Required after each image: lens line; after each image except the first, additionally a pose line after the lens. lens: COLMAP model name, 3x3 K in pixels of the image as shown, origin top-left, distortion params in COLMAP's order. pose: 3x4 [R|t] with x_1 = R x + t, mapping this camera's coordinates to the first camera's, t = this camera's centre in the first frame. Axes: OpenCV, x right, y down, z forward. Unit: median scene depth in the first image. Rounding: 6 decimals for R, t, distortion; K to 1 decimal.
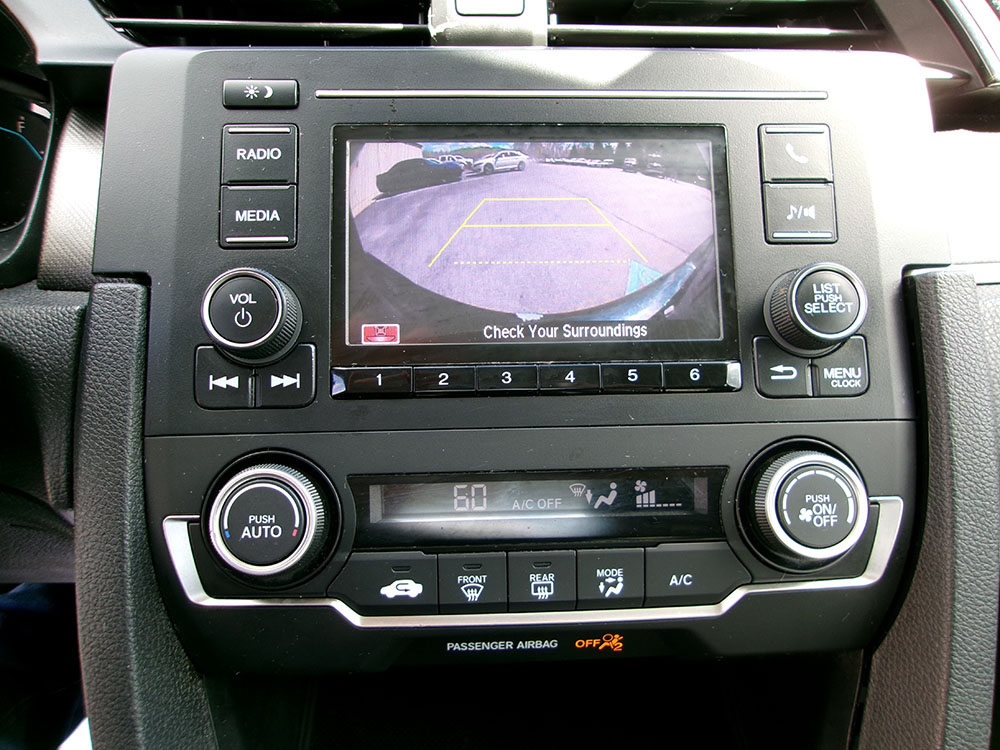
lens RADIAL K [[768.6, 0, 503.3], [0, 768.6, 371.6], [0, 0, 1]] dist [-0.029947, 0.059331]
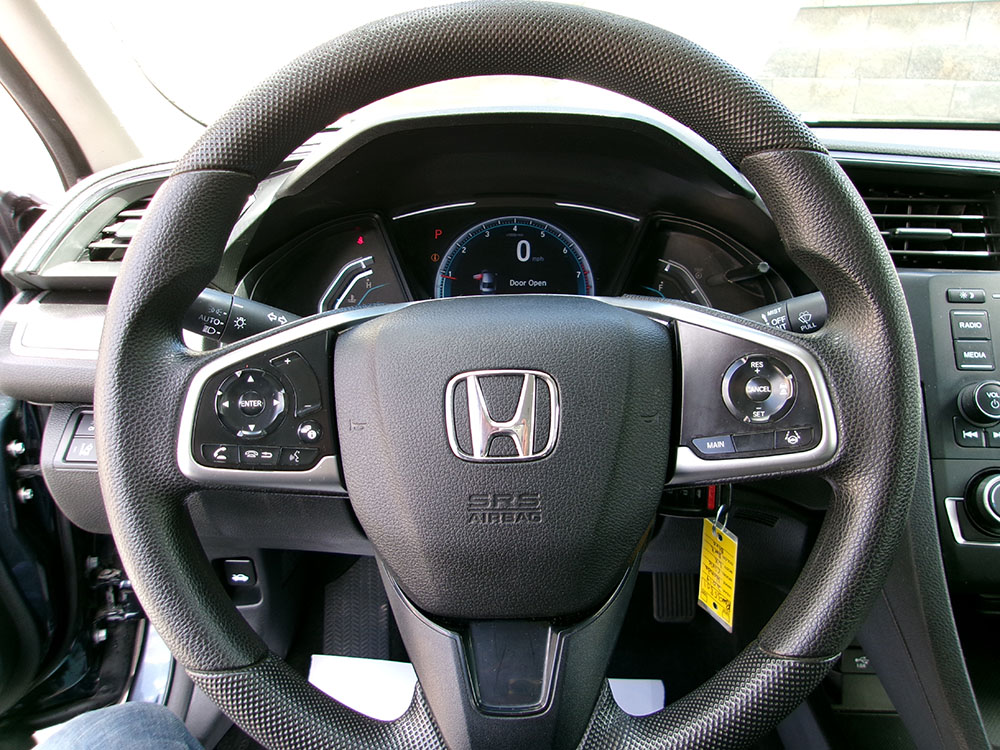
lens RADIAL K [[766.2, 0, 505.7], [0, 766.2, 378.8], [0, 0, 1]] dist [0.006923, 0.003595]
pose [[0.996419, 0.025901, -0.080492, -1.413161], [-0.035203, 0.992580, -0.116387, 0.146234], [0.076880, 0.118803, 0.989937, -1.142329]]
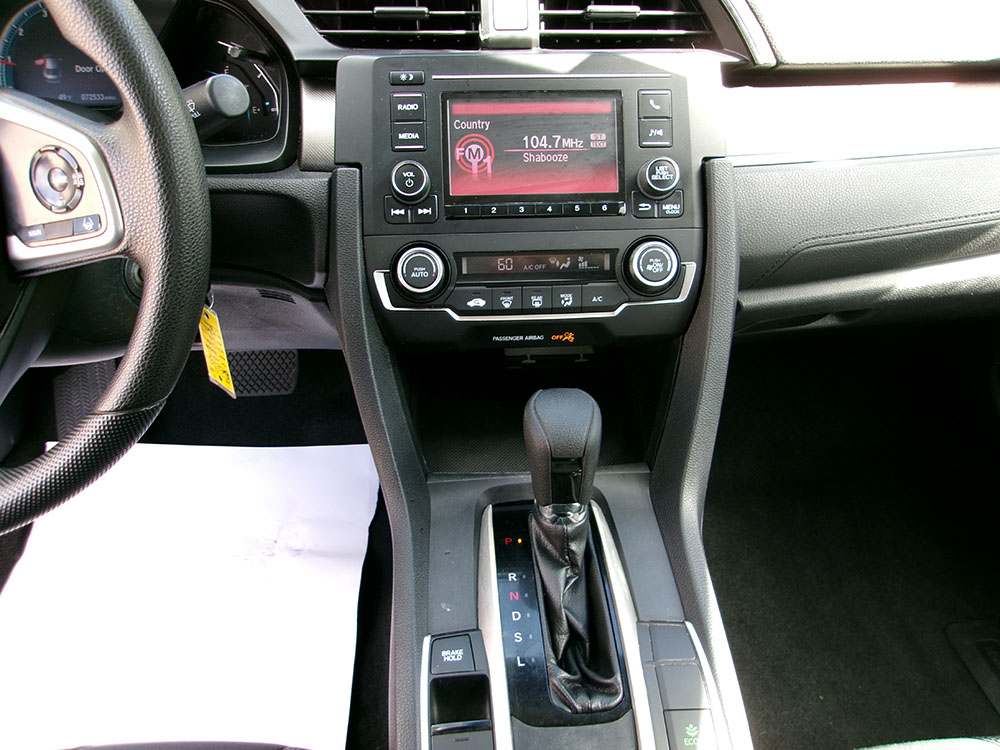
lens RADIAL K [[768.6, 0, 503.3], [0, 768.6, 371.6], [0, 0, 1]] dist [-0.029947, 0.059331]
pose [[0.999905, -0.008759, 0.010636, -0.076617], [0.007096, 0.989053, 0.147388, 0.145632], [-0.011810, -0.147299, 0.989022, -1.299083]]
